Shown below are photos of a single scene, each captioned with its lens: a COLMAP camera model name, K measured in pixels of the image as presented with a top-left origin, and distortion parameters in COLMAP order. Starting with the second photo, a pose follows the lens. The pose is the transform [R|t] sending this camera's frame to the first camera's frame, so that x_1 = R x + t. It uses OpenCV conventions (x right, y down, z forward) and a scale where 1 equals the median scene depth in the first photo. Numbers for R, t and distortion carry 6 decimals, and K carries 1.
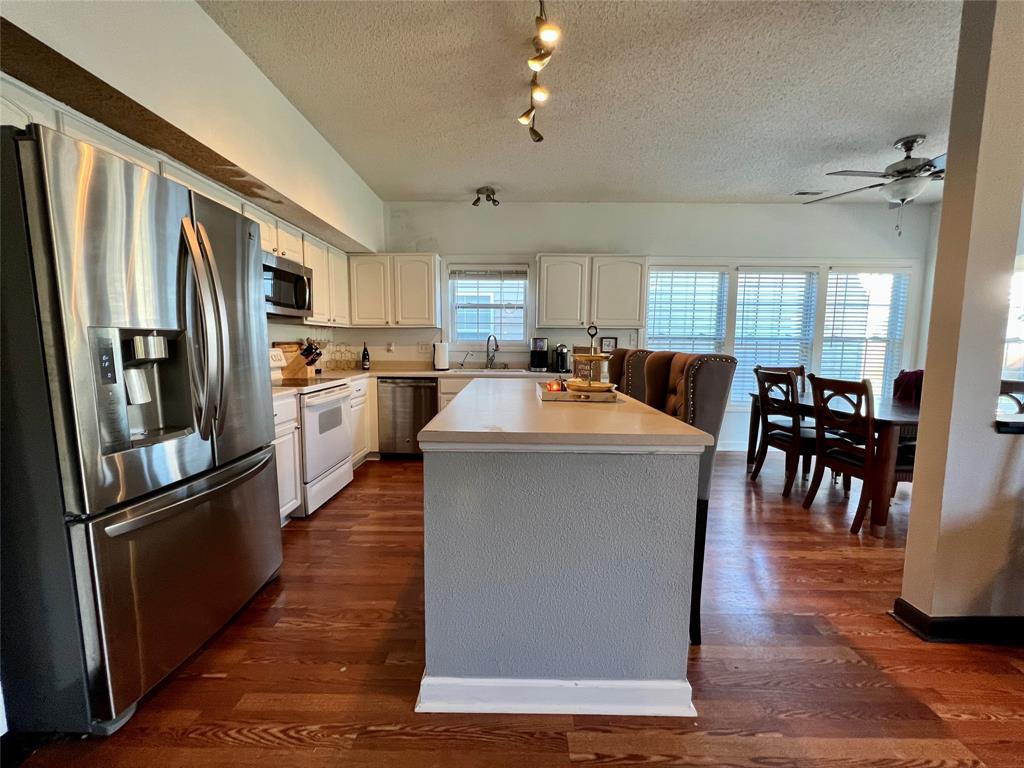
lens RADIAL K [[412.9, 0, 509.4], [0, 412.9, 385.0], [0, 0, 1]] dist [-0.001827, 0.000998]
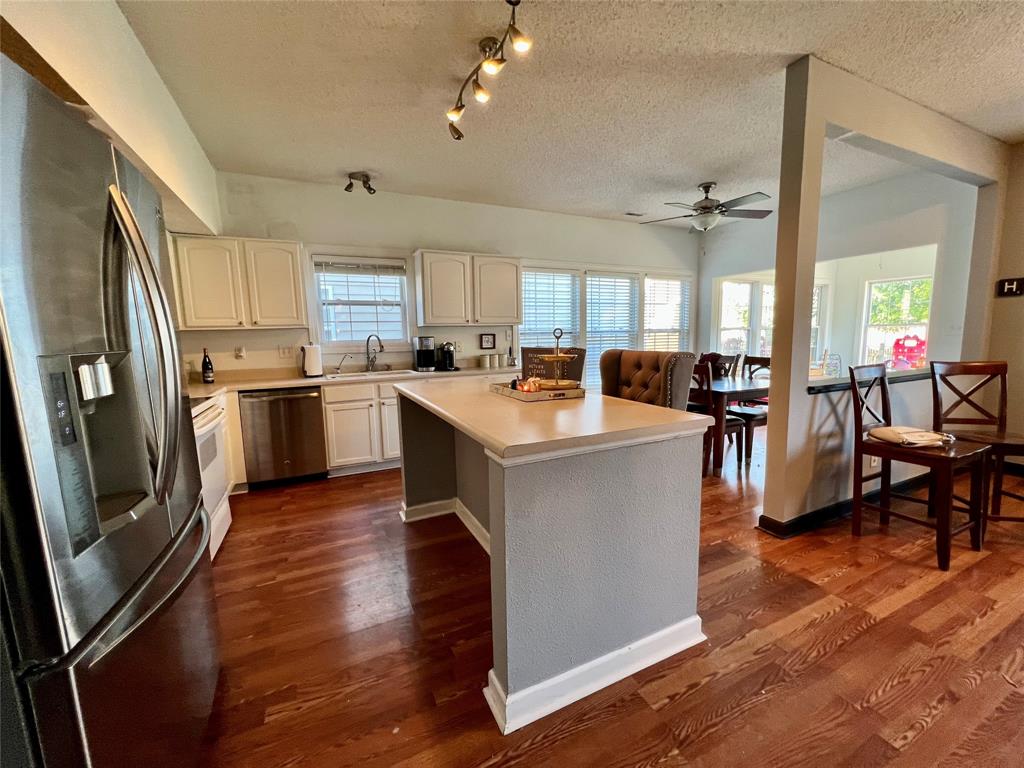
lens RADIAL K [[412.9, 0, 515.1], [0, 412.9, 384.7], [0, 0, 1]] dist [-0.001827, 0.000998]
pose [[0.897269, -0.078852, 0.434385, -0.172612], [0.071854, 0.996884, 0.032537, -0.018052], [-0.435597, 0.002018, 0.900139, 0.035075]]
